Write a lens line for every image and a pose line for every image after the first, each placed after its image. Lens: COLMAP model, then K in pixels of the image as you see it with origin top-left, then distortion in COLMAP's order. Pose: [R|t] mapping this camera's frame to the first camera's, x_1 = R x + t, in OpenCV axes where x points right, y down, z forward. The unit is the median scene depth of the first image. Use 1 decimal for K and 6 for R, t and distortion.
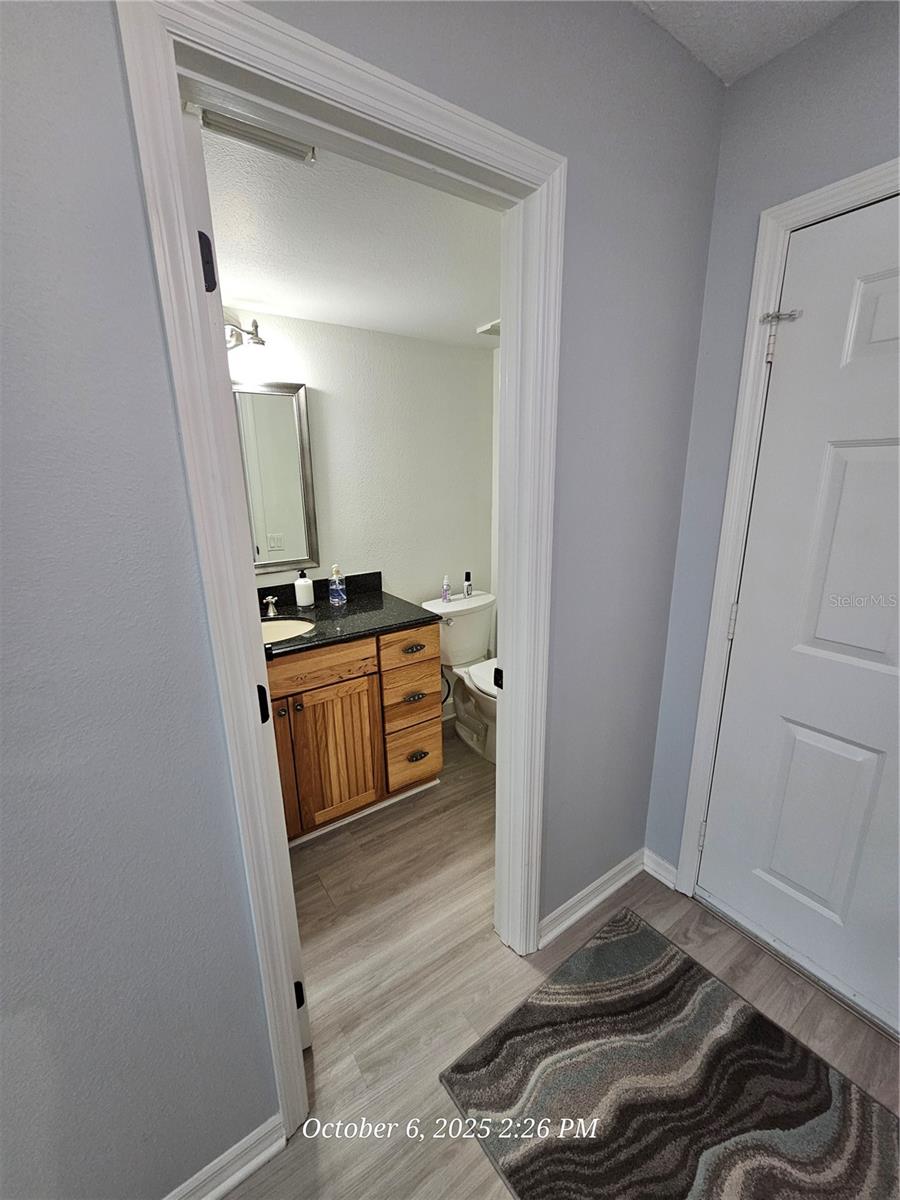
lens RADIAL K [[537.5, 0, 432.0], [0, 537.5, 599.3], [0, 0, 1]] dist [-0.001284, 0.000042]
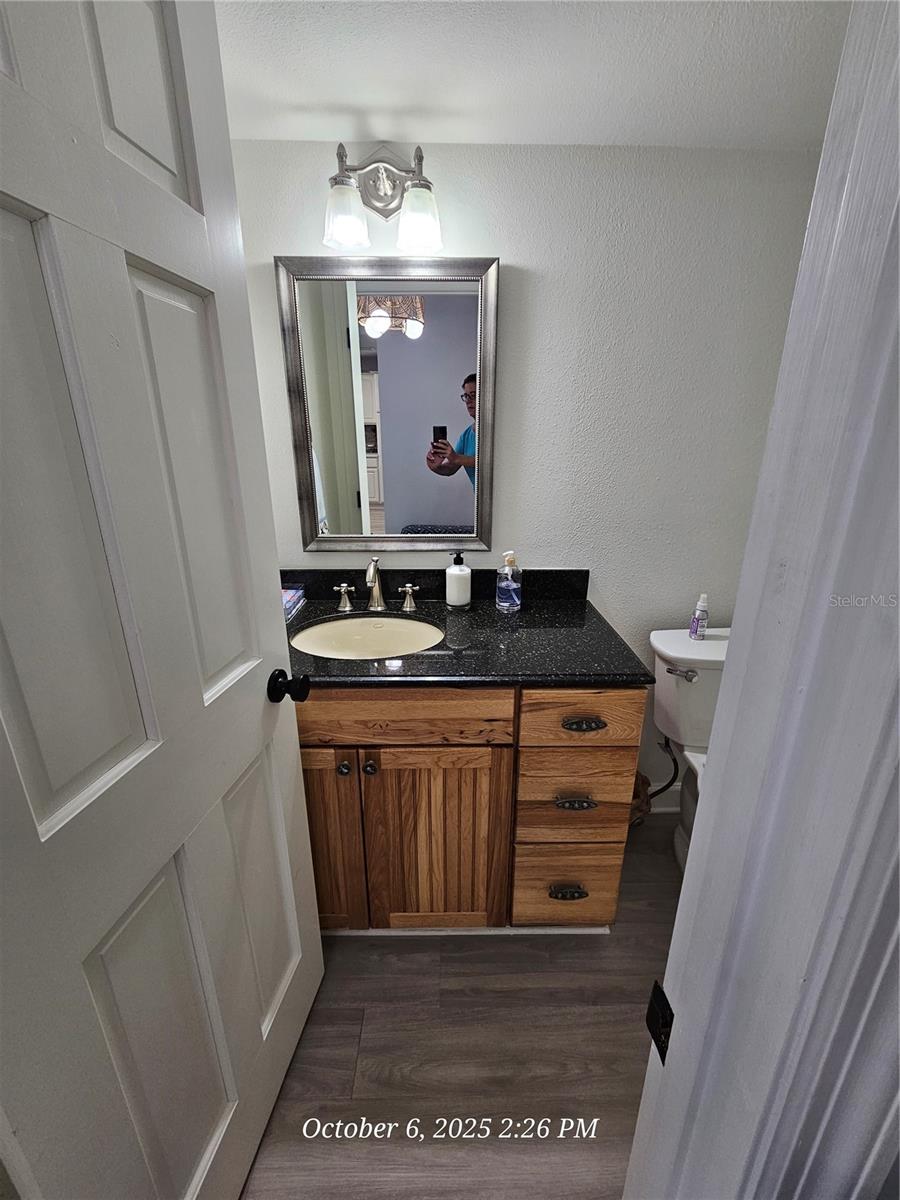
lens RADIAL K [[537.5, 0, 432.0], [0, 537.5, 599.3], [0, 0, 1]] dist [-0.001284, 0.000042]
pose [[0.845076, 0.188782, -0.500208, 0.085782], [-0.156323, 0.981948, 0.106493, -0.068231], [0.511282, -0.011801, 0.859332, 0.431300]]
